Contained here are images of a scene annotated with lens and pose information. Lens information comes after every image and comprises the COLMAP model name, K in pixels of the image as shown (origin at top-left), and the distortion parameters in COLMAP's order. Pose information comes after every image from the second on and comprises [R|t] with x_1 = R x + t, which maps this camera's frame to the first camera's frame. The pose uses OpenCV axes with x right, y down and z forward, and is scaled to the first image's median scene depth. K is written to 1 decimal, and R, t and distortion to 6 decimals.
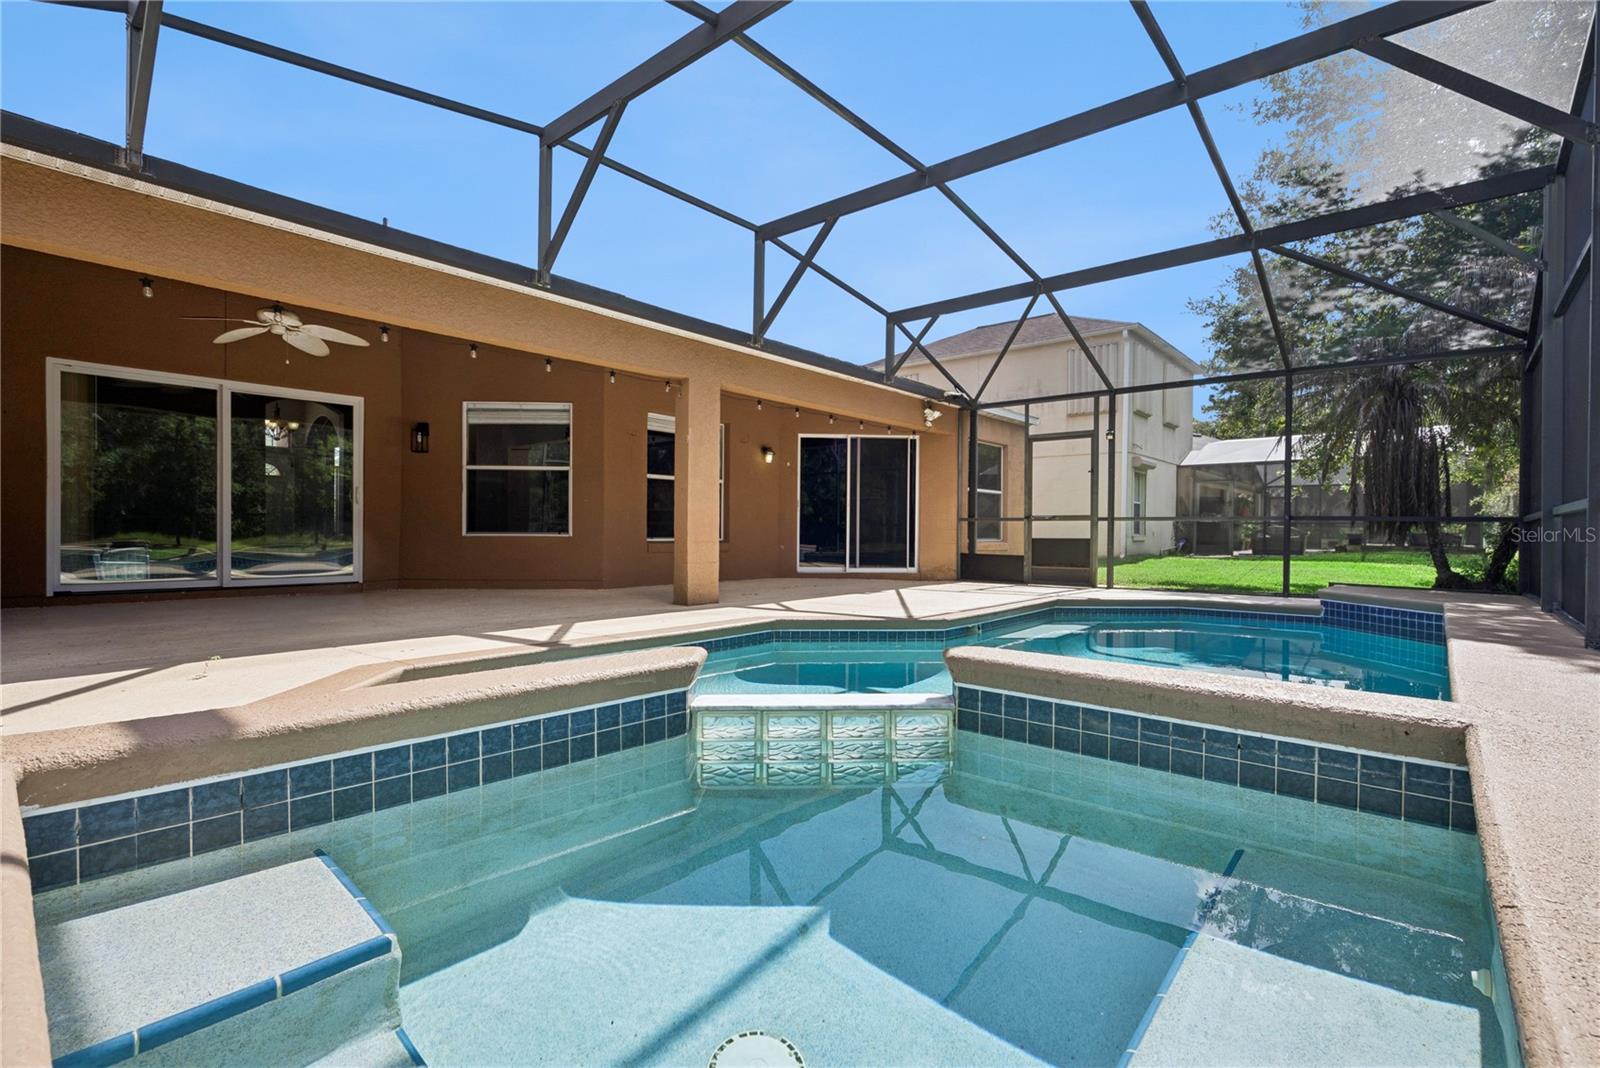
lens RADIAL K [[725.0, 0, 799.8], [0, 725.0, 530.5], [0, 0, 1]] dist [-0.003763, -0.000174]
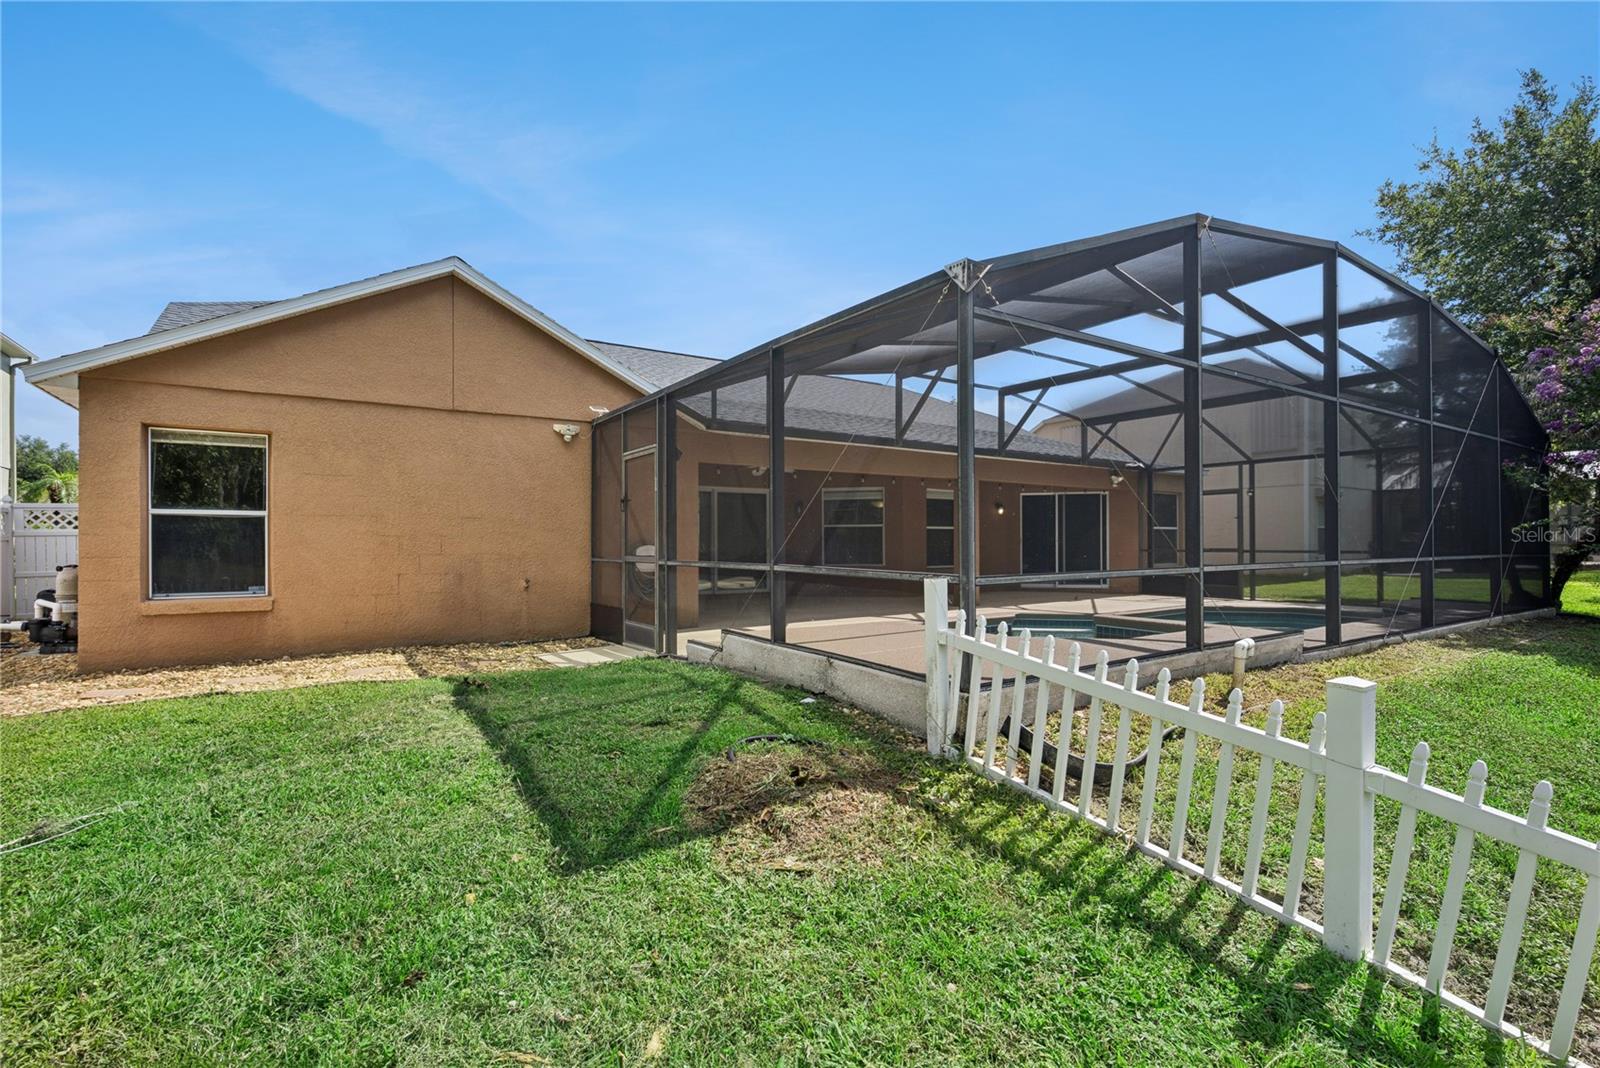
lens RADIAL K [[733.4, 0, 802.1], [0, 733.4, 537.5], [0, 0, 1]] dist [-0.003502, 0.000257]
pose [[0.964088, -0.011579, -0.265332, -0.042890], [0.007961, 0.999860, -0.014706, -0.030506], [0.265465, 0.012066, 0.964045, -0.665364]]
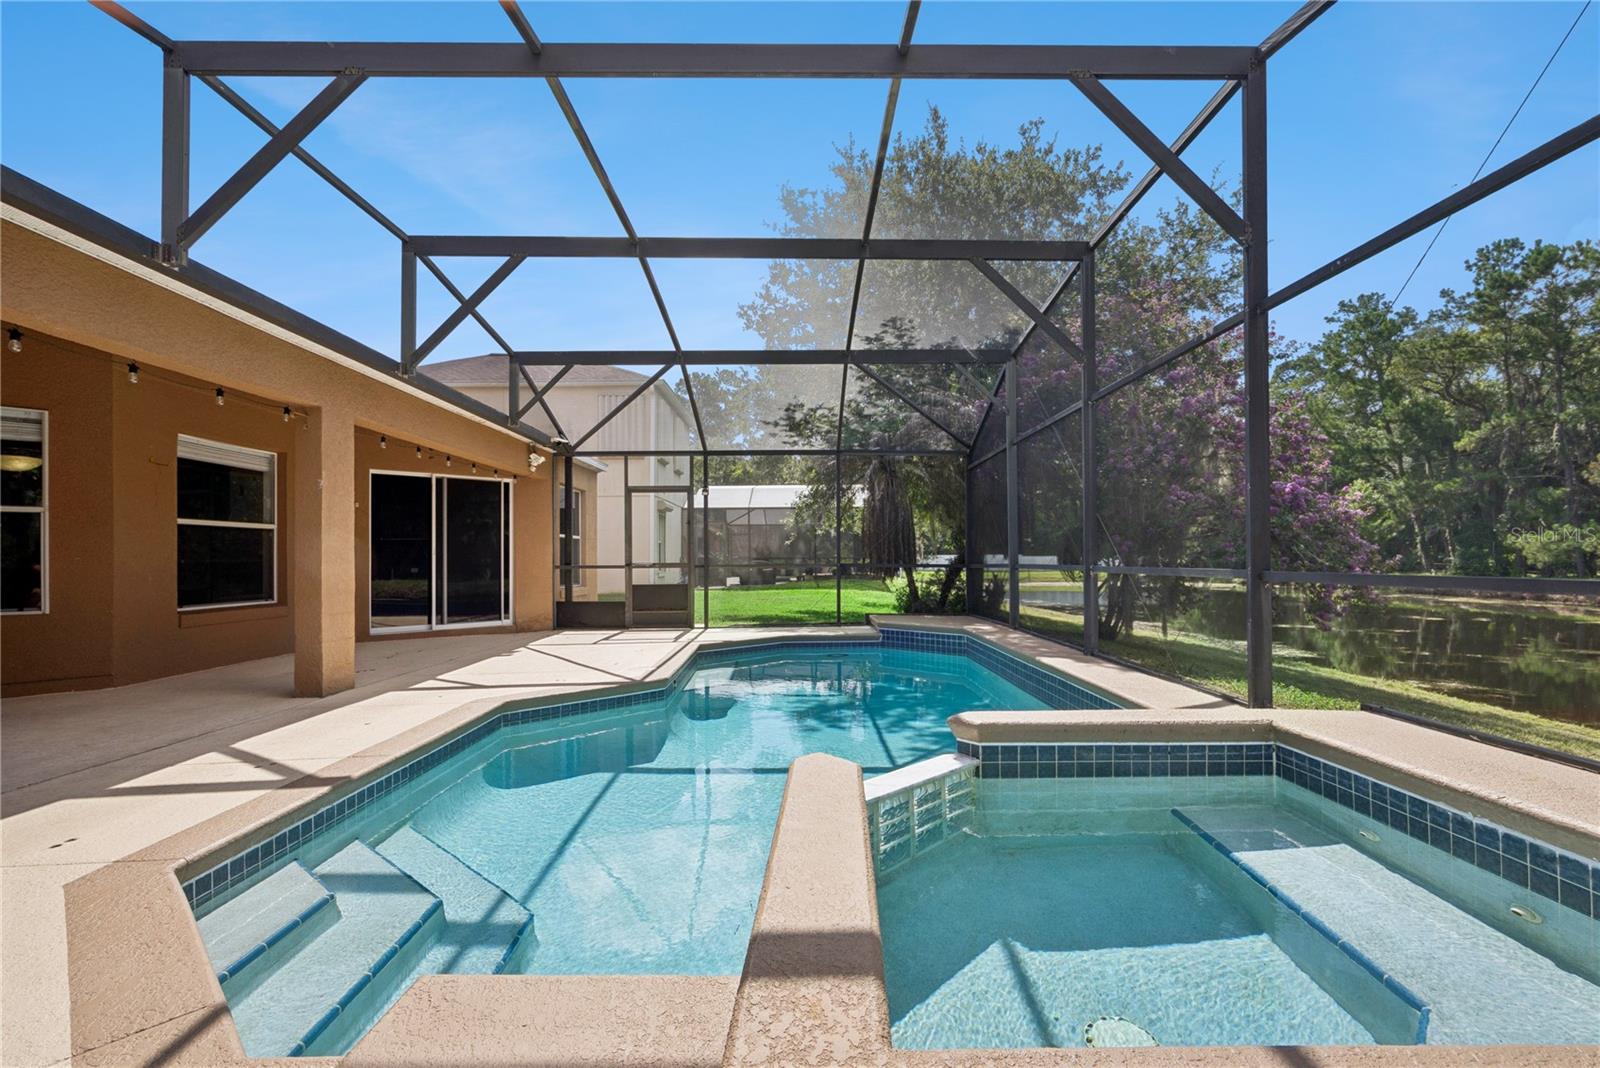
lens RADIAL K [[733.4, 0, 796.2], [0, 733.4, 543.7], [0, 0, 1]] dist [-0.004101, 0.000229]
pose [[0.756116, -0.000404, 0.654437, -0.220584], [0.013842, 0.999786, -0.015376, -0.033133], [-0.654291, 0.020685, 0.755960, 0.049817]]
